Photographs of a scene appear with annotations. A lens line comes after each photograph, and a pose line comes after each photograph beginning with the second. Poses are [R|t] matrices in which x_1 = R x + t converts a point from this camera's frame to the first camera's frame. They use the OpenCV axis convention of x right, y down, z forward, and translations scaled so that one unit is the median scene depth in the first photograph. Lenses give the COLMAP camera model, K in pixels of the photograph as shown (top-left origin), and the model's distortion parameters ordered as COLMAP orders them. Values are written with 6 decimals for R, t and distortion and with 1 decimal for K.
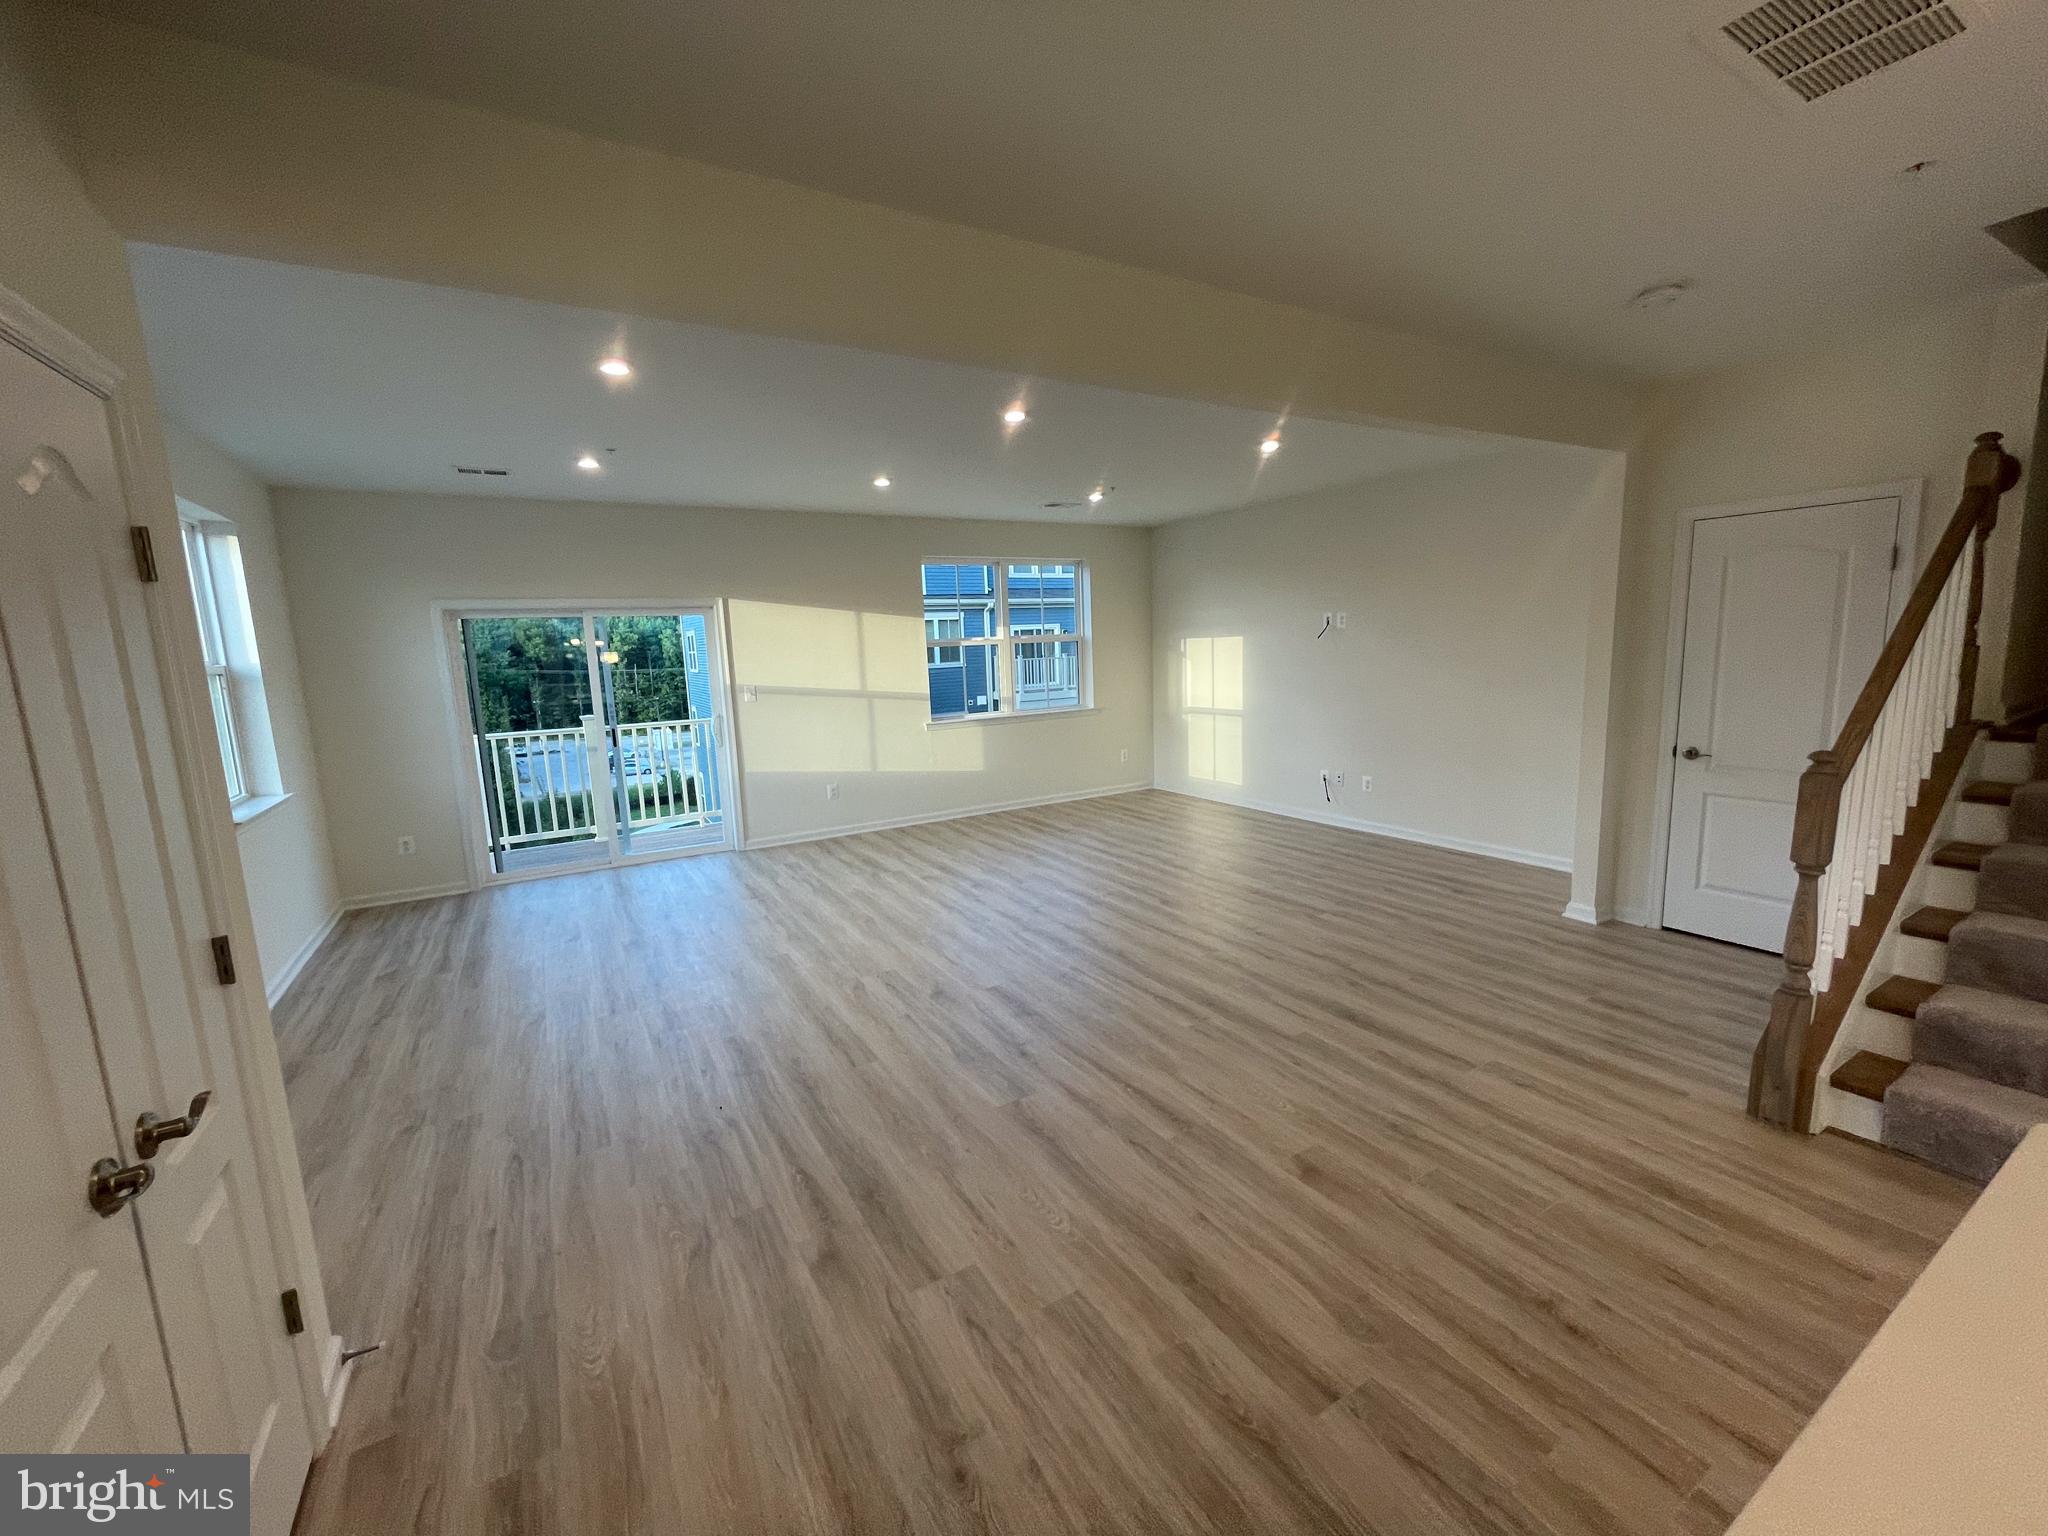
lens RADIAL K [[825.9, 0, 1022.7], [0, 825.9, 757.6], [0, 0, 1]] dist [0.003072, 0.000140]
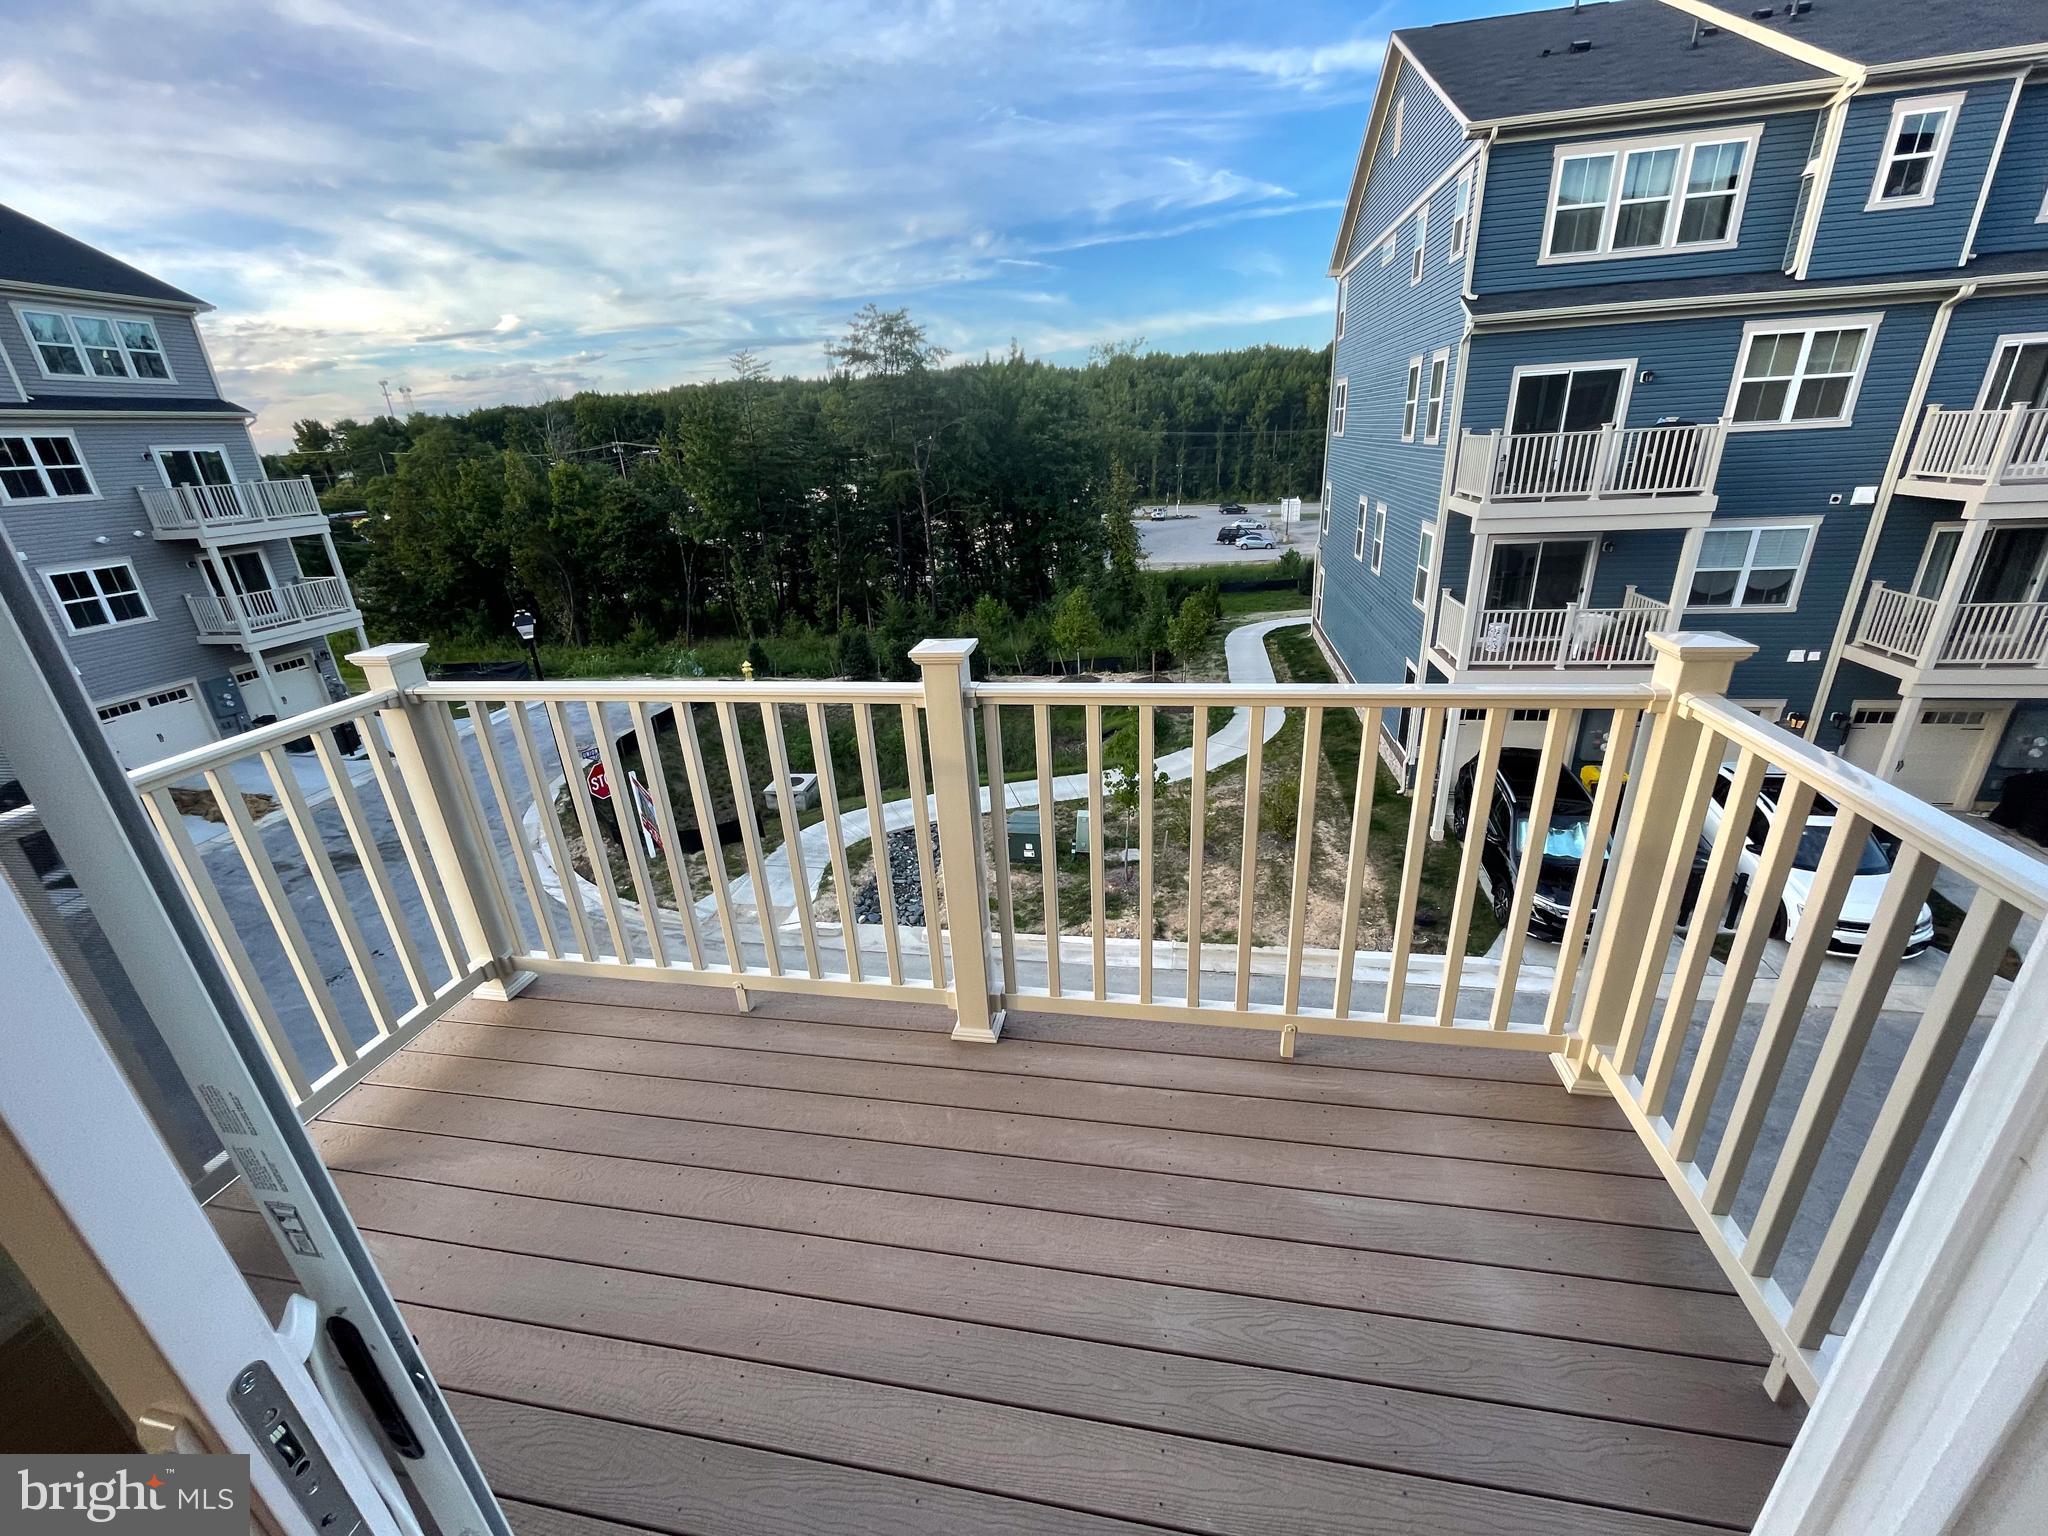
lens RADIAL K [[825.9, 0, 1022.7], [0, 825.9, 757.6], [0, 0, 1]] dist [0.003072, 0.000140]
pose [[0.754645, 0.241451, -0.610092, -0.041720], [-0.069589, 0.954038, 0.291494, -0.011683], [0.652432, -0.177519, 0.736763, 0.101247]]
